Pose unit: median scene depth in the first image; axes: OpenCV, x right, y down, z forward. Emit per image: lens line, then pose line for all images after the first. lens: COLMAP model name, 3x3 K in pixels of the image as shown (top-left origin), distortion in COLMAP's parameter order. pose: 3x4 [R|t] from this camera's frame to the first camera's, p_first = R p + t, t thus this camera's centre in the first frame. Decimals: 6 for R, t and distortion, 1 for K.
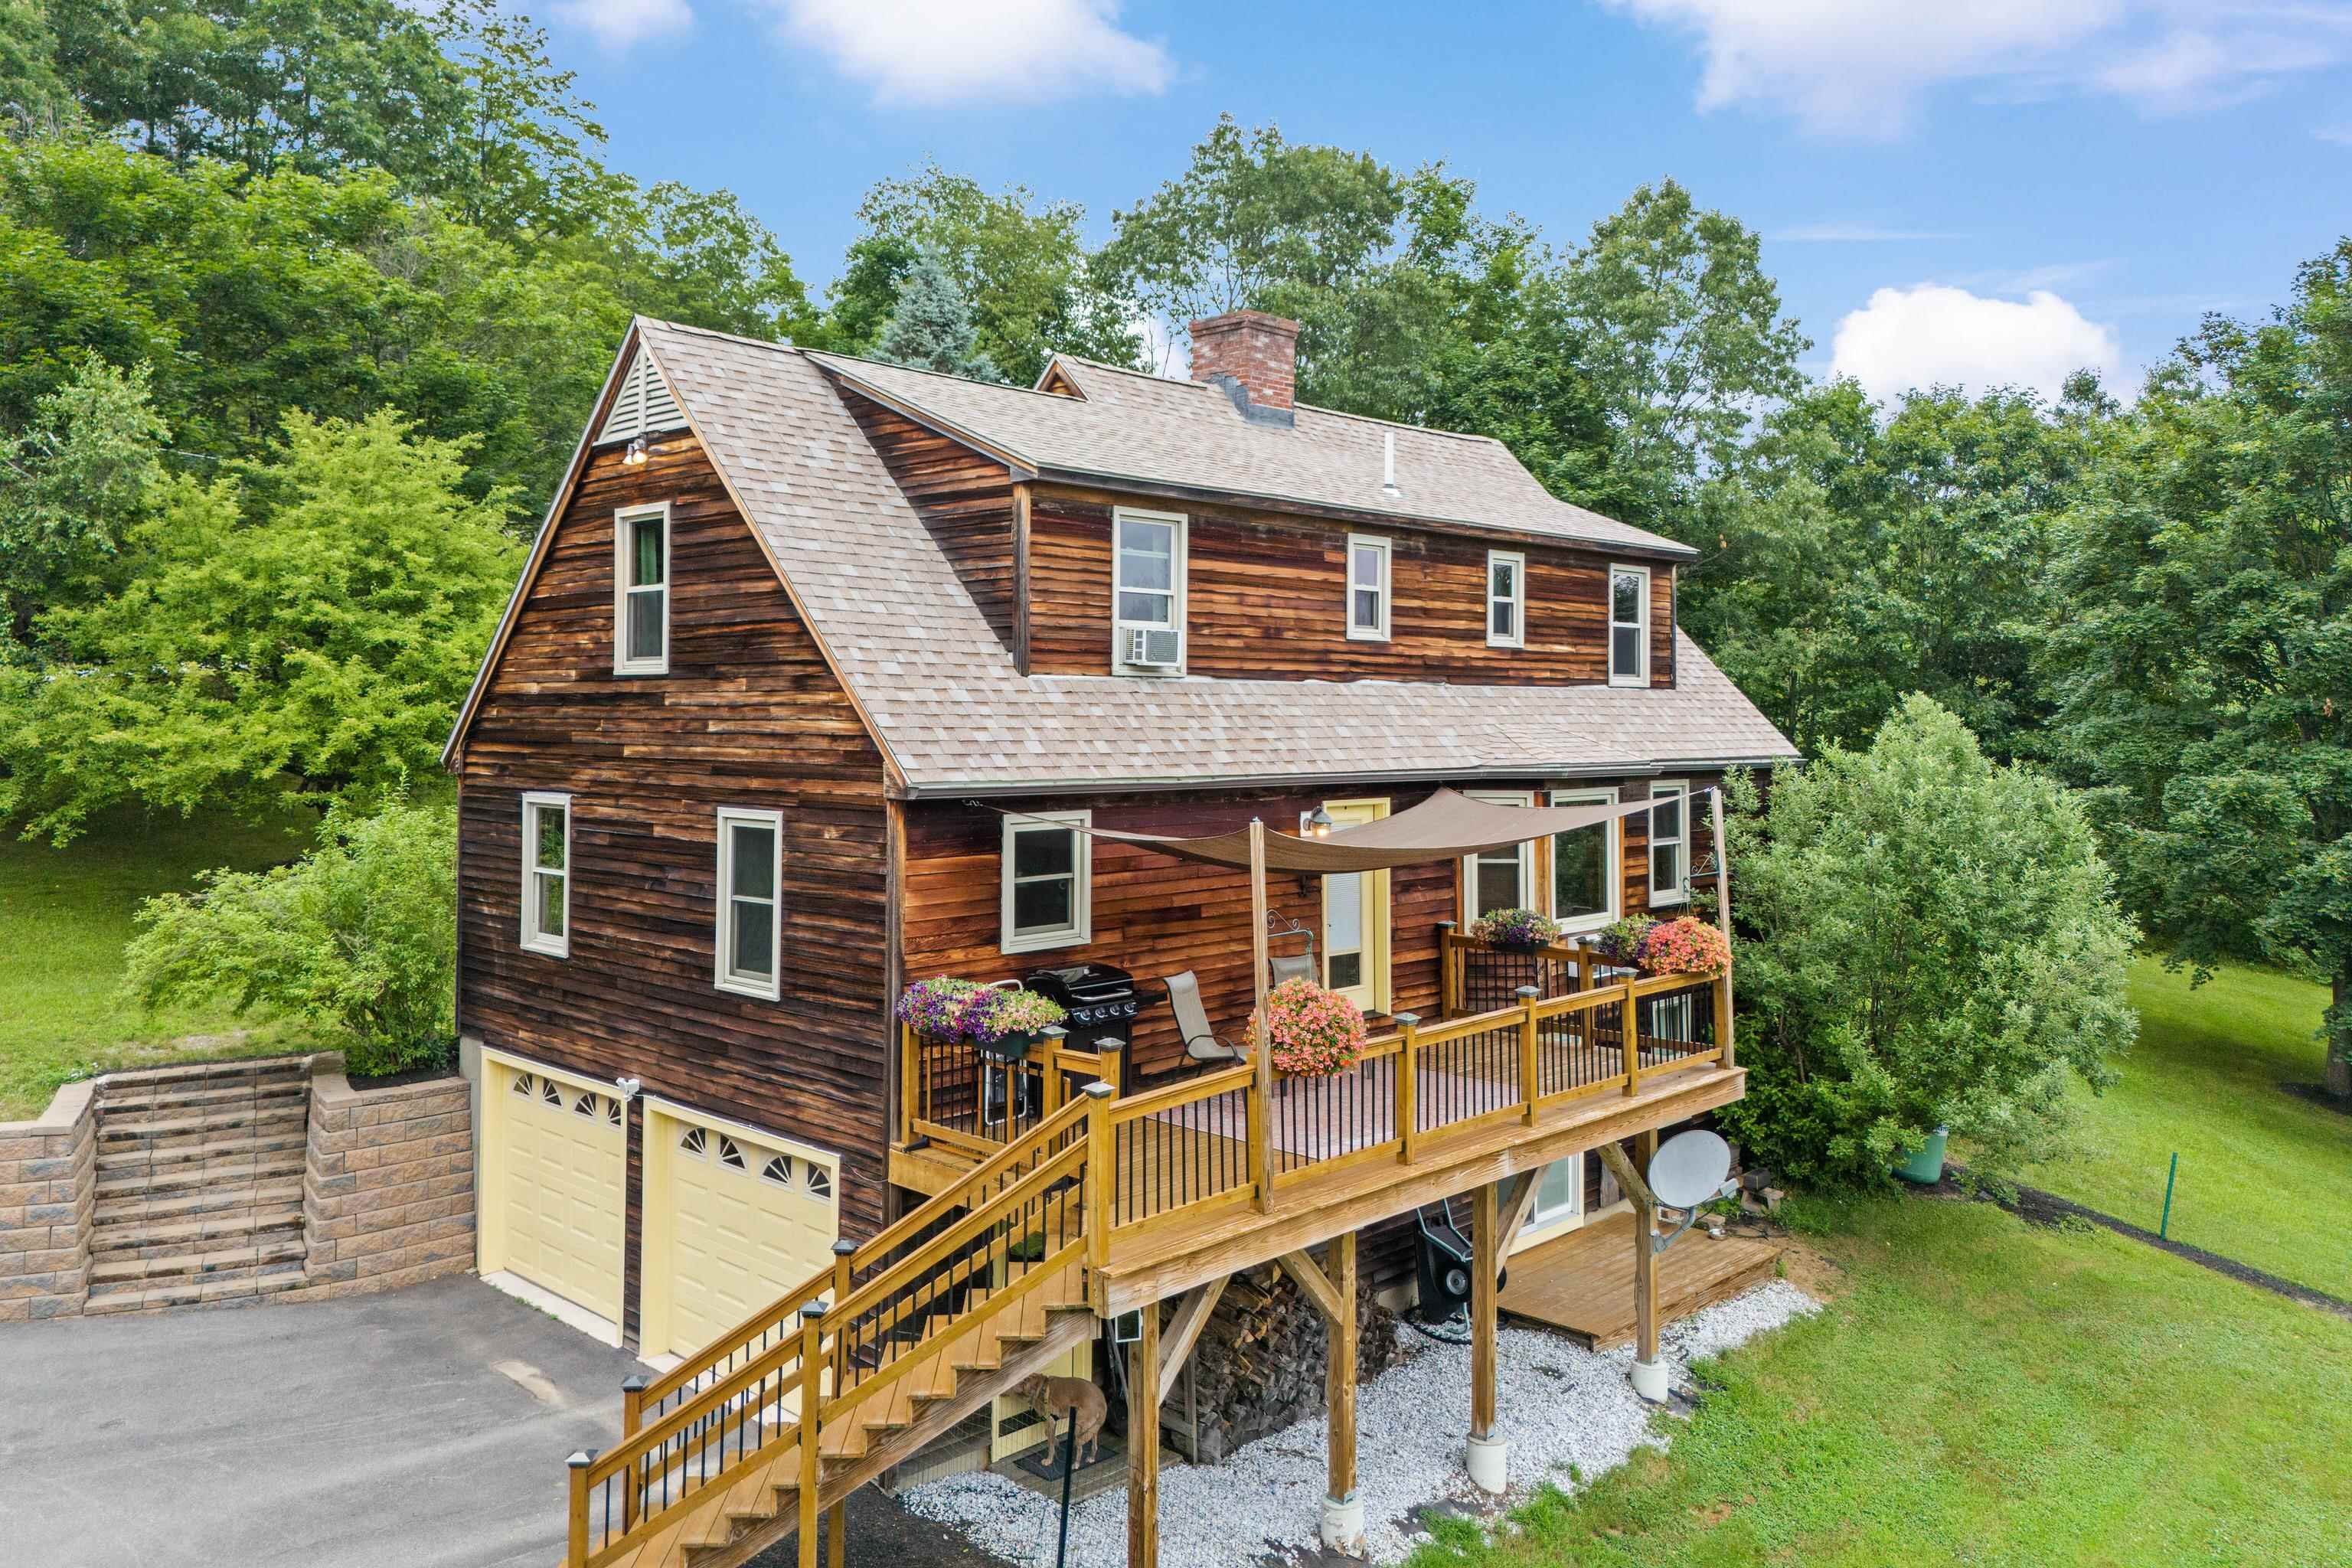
lens RADIAL K [[1742.2, 0, 1179.5], [0, 1742.2, 673.1], [0, 0, 1]] dist [0.093784, -0.100231]
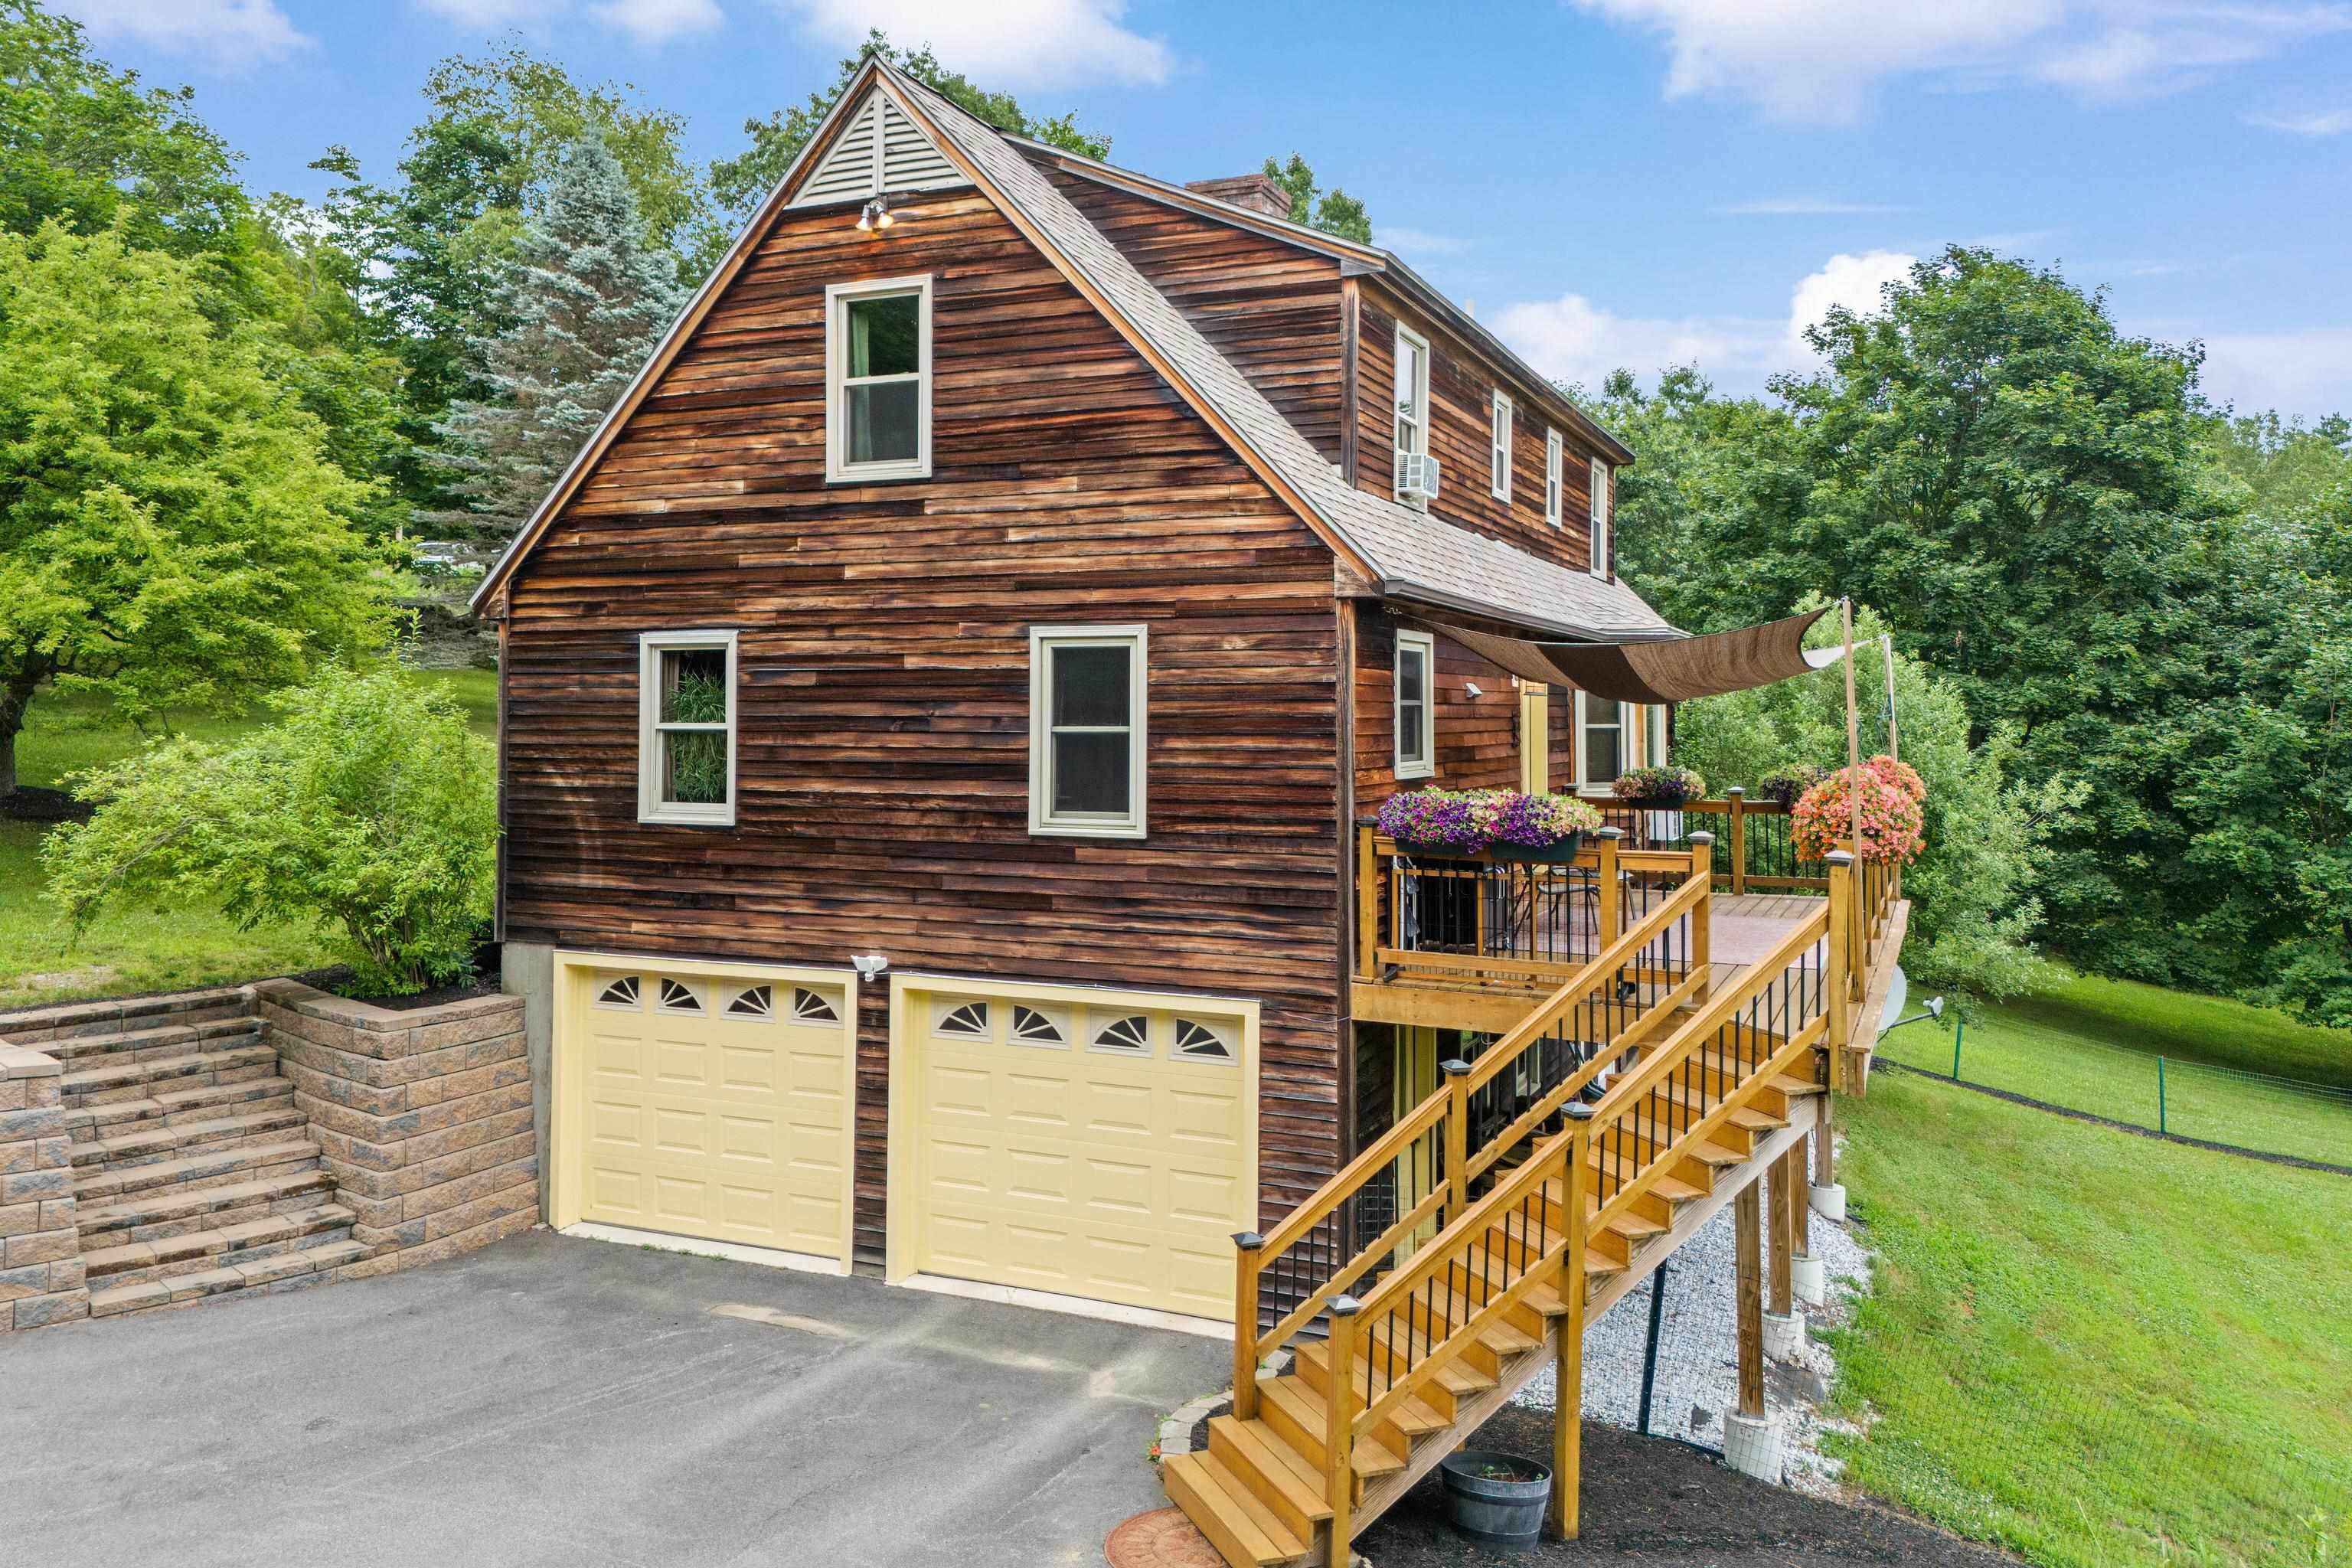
lens RADIAL K [[1742.2, 0, 1179.5], [0, 1742.2, 673.1], [0, 0, 1]] dist [0.093784, -0.100231]
pose [[0.938001, 0.008559, 0.346527, -0.456093], [-0.007962, 0.999963, -0.003145, 0.094235], [-0.346541, 0.000191, 0.938035, 0.156299]]
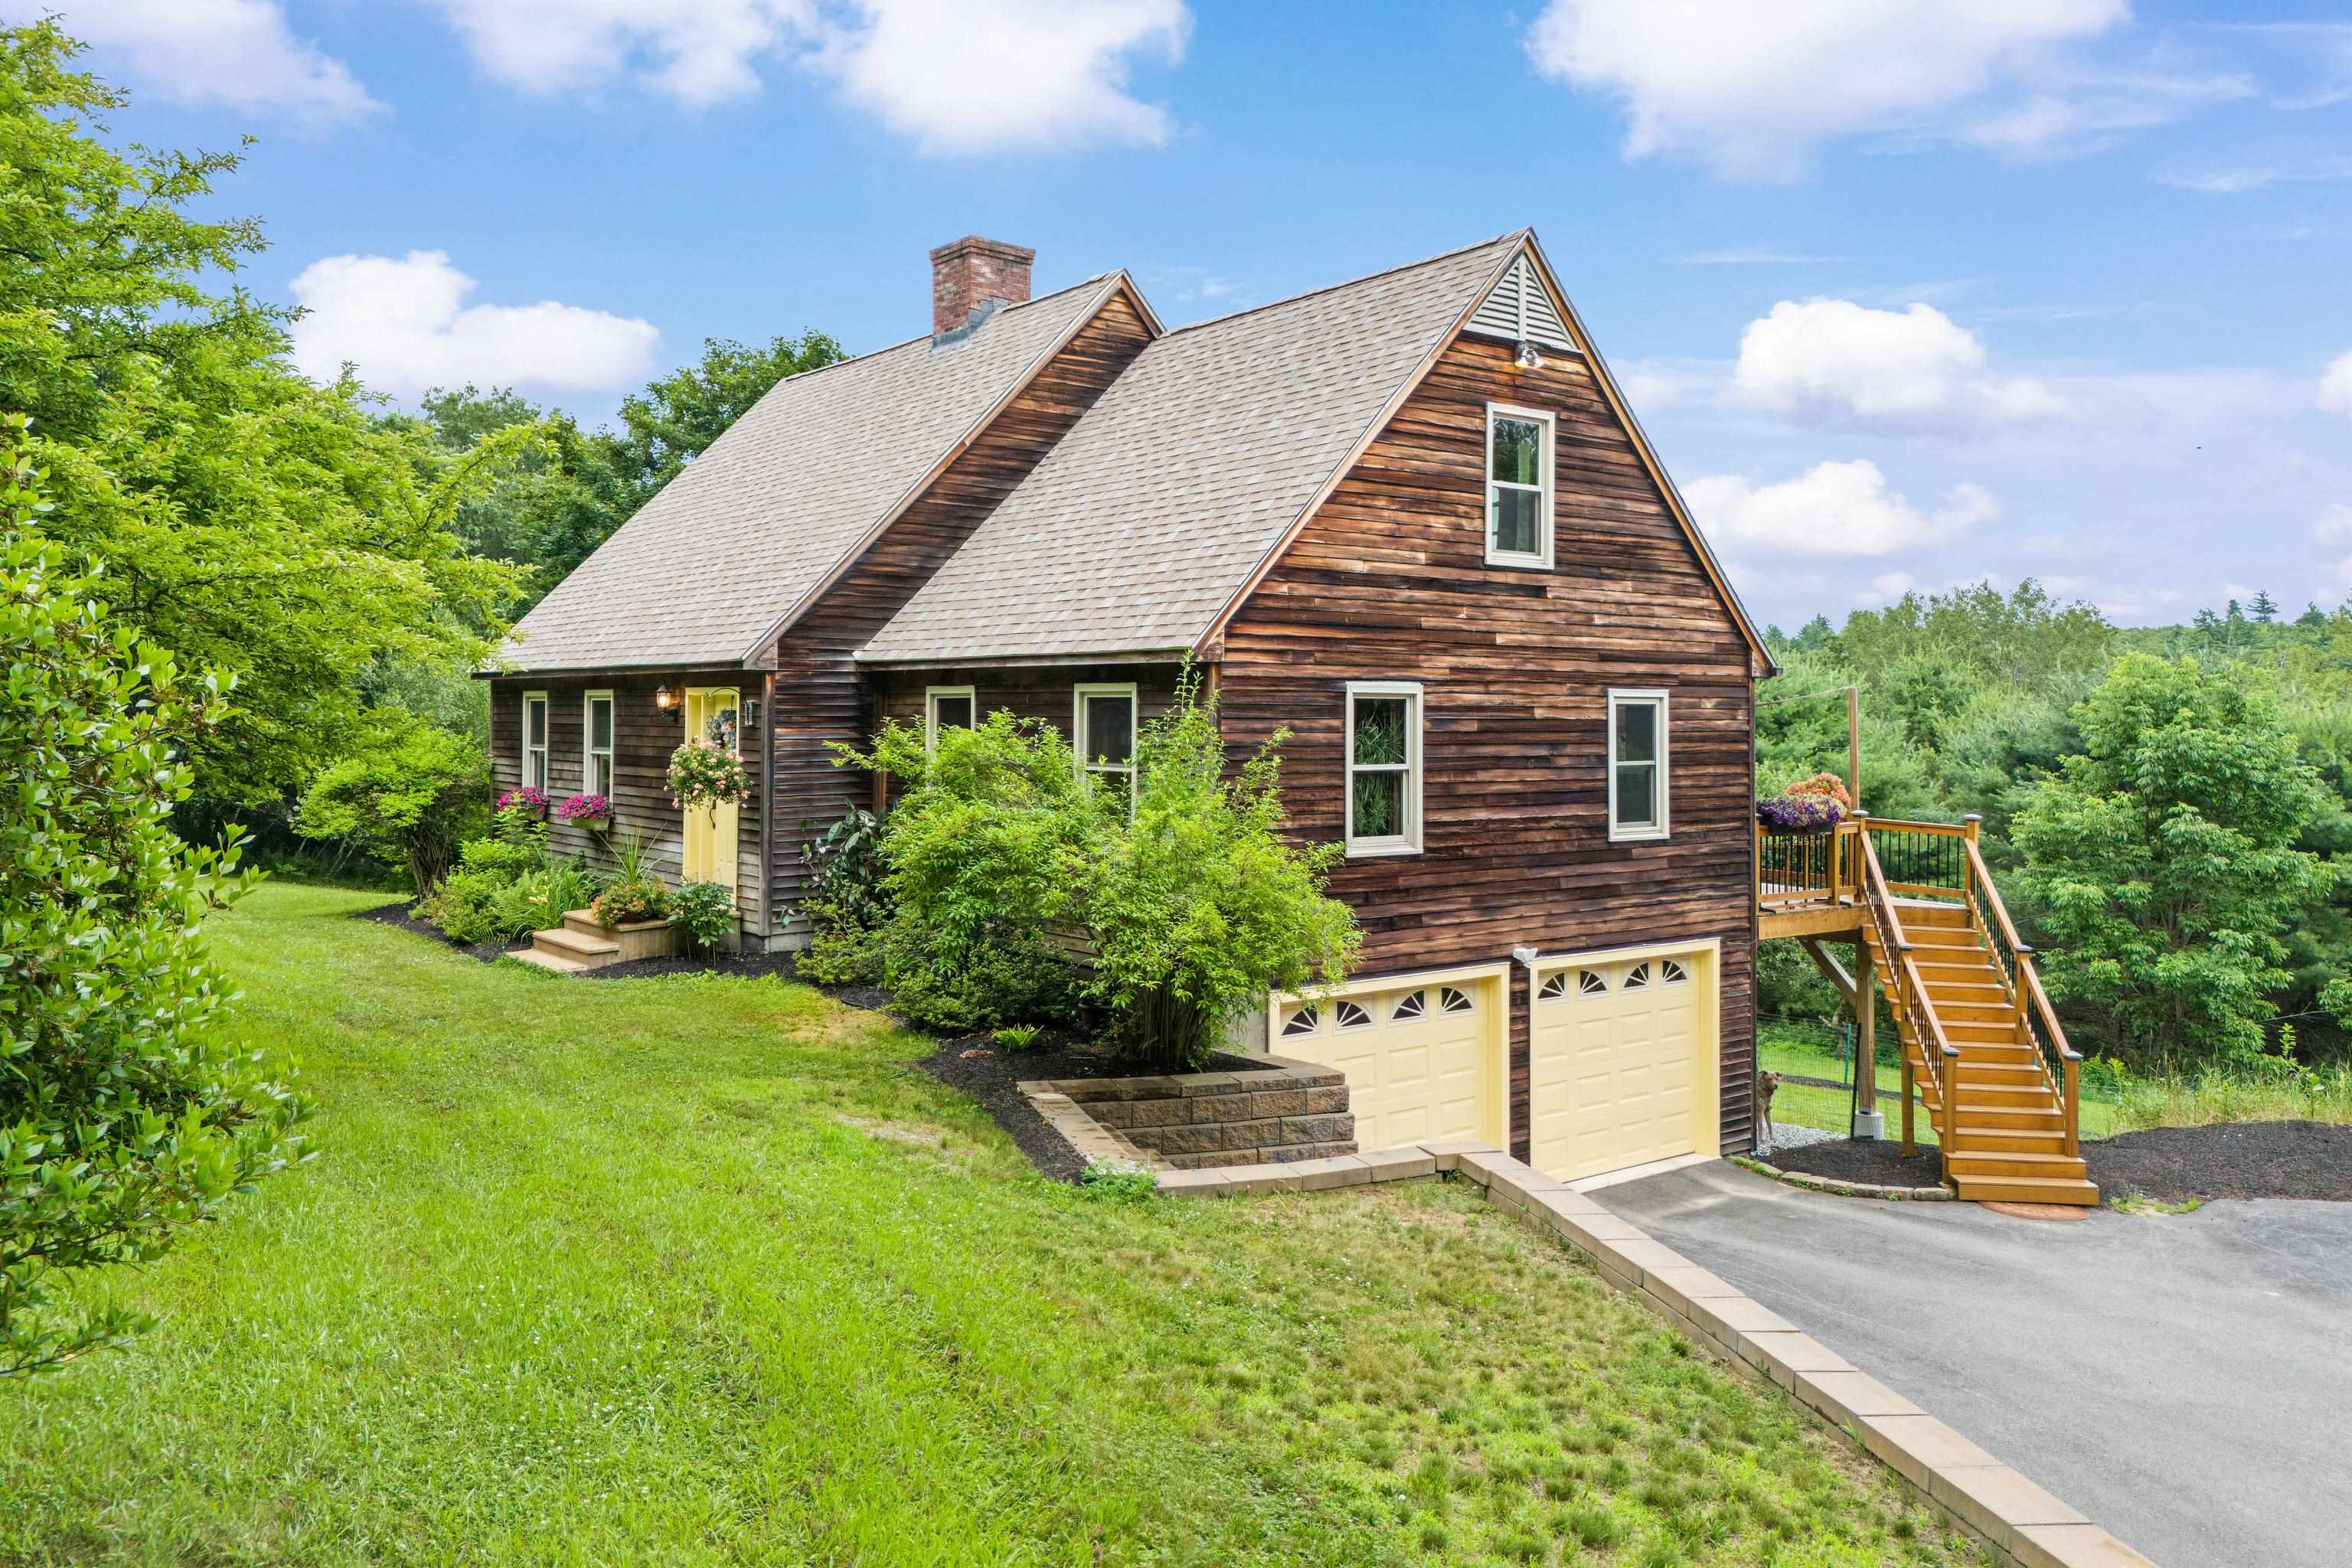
lens RADIAL K [[1742.2, 0, 1179.5], [0, 1742.2, 673.1], [0, 0, 1]] dist [0.093784, -0.100231]
pose [[0.130839, 0.021679, 0.991167, -1.359902], [-0.024811, 0.999519, -0.018586, 0.088412], [-0.991093, -0.022160, 0.131314, 1.050164]]
